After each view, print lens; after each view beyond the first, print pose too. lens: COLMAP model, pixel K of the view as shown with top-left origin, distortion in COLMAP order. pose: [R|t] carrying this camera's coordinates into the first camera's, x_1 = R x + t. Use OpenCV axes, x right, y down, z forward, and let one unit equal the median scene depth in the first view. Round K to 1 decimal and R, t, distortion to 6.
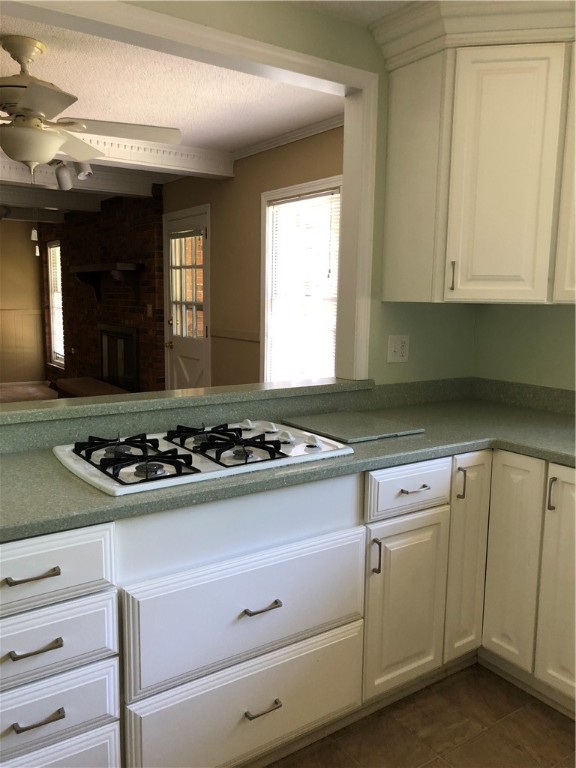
lens RADIAL K [[627.9, 0, 288.0], [0, 627.9, 384.0], [0, 0, 1]] dist [0.069872, -0.145041]
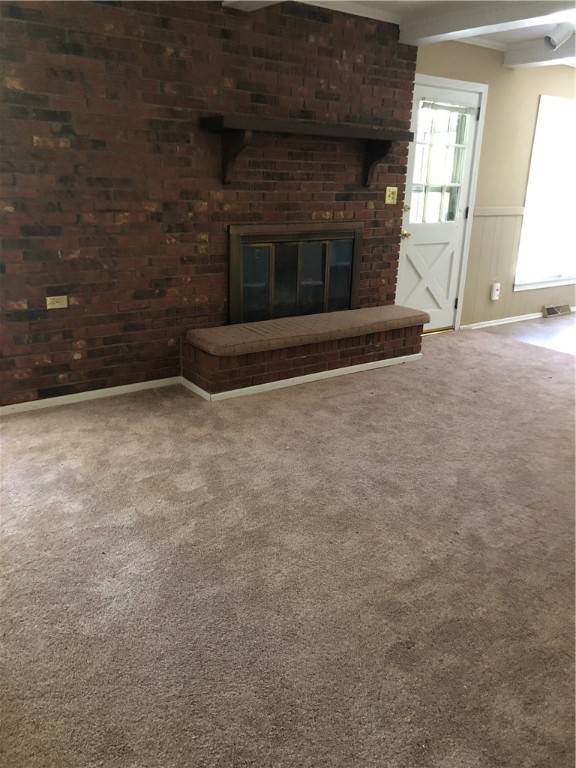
lens RADIAL K [[621.3, 0, 288.0], [0, 621.3, 384.0], [0, 0, 1]] dist [0.009585, -0.010953]
pose [[-0.032368, -0.337957, 0.940605, -1.073038], [0.107260, 0.934488, 0.339451, -0.180689], [-0.993704, 0.111876, 0.006001, 1.188650]]
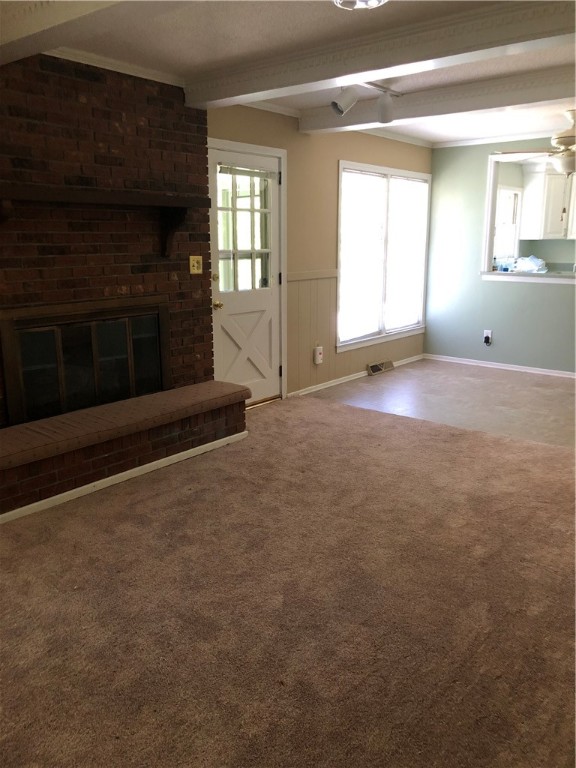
lens RADIAL K [[627.9, 0, 288.0], [0, 627.9, 384.0], [0, 0, 1]] dist [0.069872, -0.145041]
pose [[-0.288271, -0.233648, 0.928606, -1.001247], [0.126432, 0.951995, 0.278782, -0.181737], [-0.949165, 0.197771, -0.244892, 1.140747]]
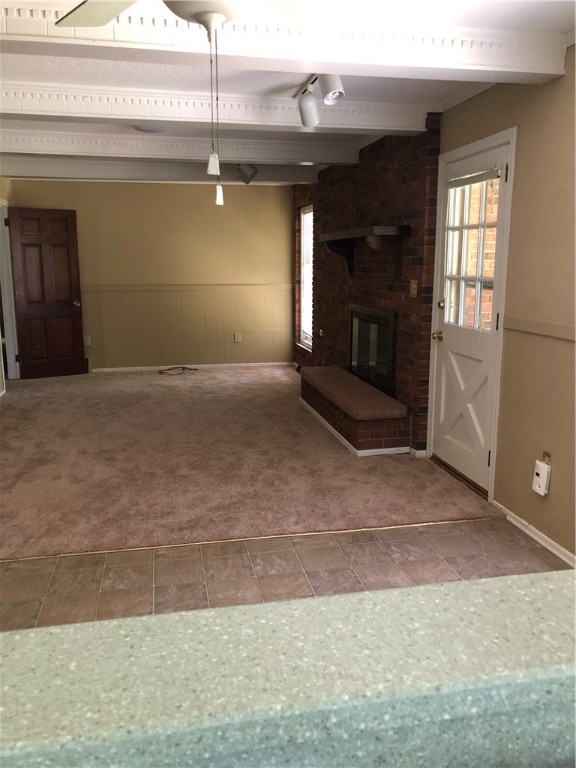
lens RADIAL K [[627.9, 0, 288.0], [0, 627.9, 384.0], [0, 0, 1]] dist [0.069872, -0.145041]
pose [[0.921869, 0.057436, -0.383222, -0.065161], [-0.038469, 0.997634, 0.056982, -0.041365], [0.385588, -0.037787, 0.921897, 0.254424]]
